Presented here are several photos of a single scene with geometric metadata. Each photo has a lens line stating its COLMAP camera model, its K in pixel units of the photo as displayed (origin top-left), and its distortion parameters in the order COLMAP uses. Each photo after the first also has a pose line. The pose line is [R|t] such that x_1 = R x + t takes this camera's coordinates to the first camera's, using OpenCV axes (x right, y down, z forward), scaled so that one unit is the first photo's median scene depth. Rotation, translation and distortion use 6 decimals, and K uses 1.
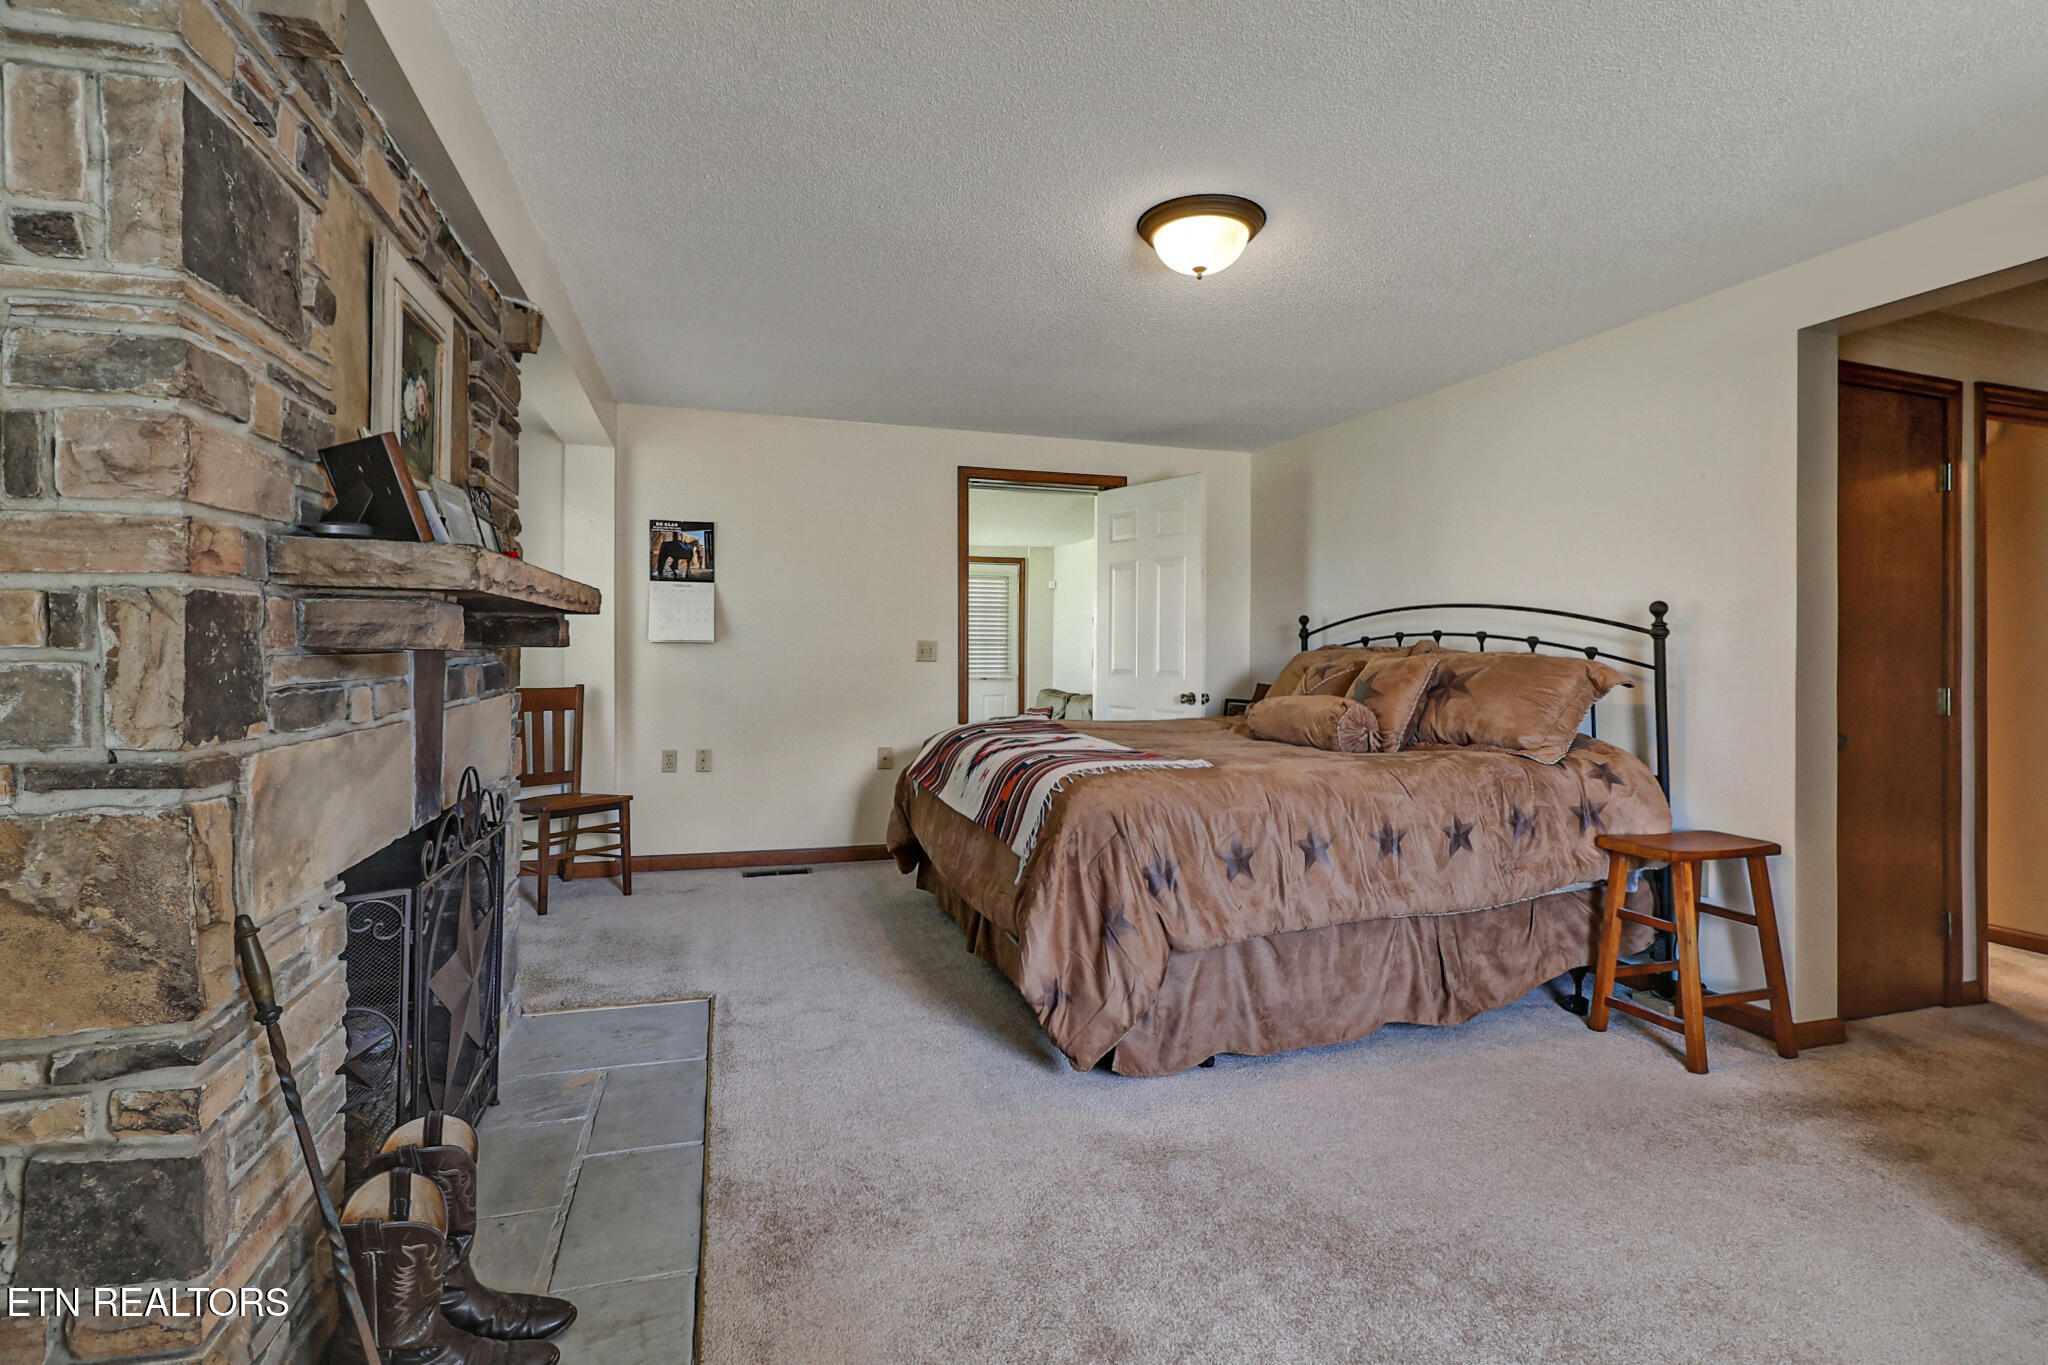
lens RADIAL K [[931.9, 0, 1015.4], [0, 931.9, 663.3], [0, 0, 1]] dist [-0.024444, -0.003348]
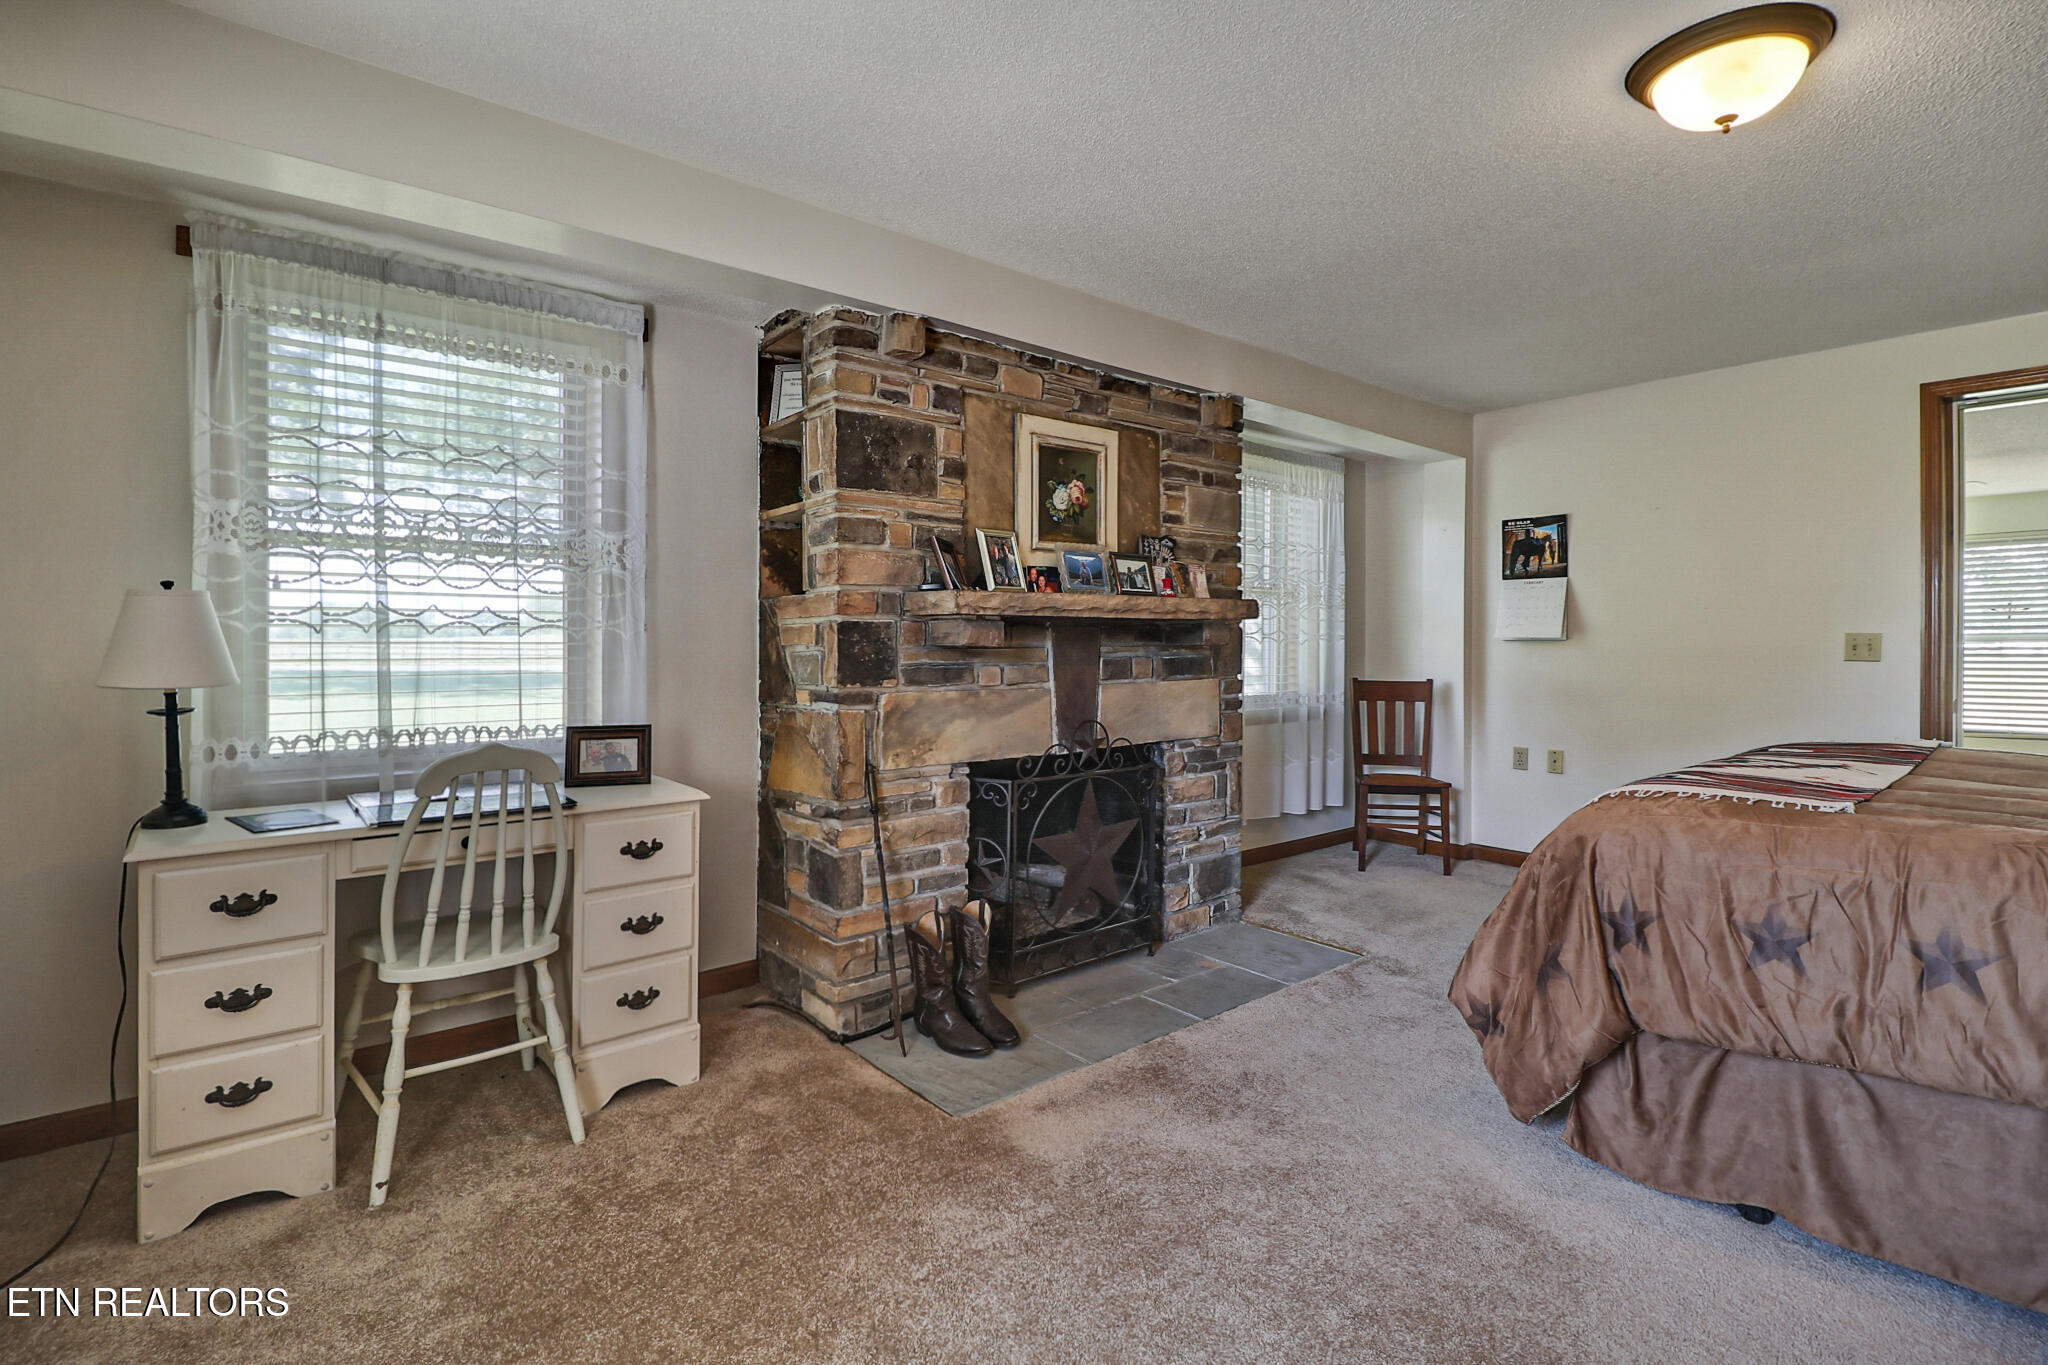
lens RADIAL K [[931.9, 0, 1009.2], [0, 931.9, 666.9], [0, 0, 1]] dist [-0.024444, -0.003348]
pose [[0.376513, 0.010405, -0.926353, 0.688485], [-0.008853, 0.999932, 0.007633, 0.007783], [0.926369, 0.005327, 0.376579, 0.219013]]
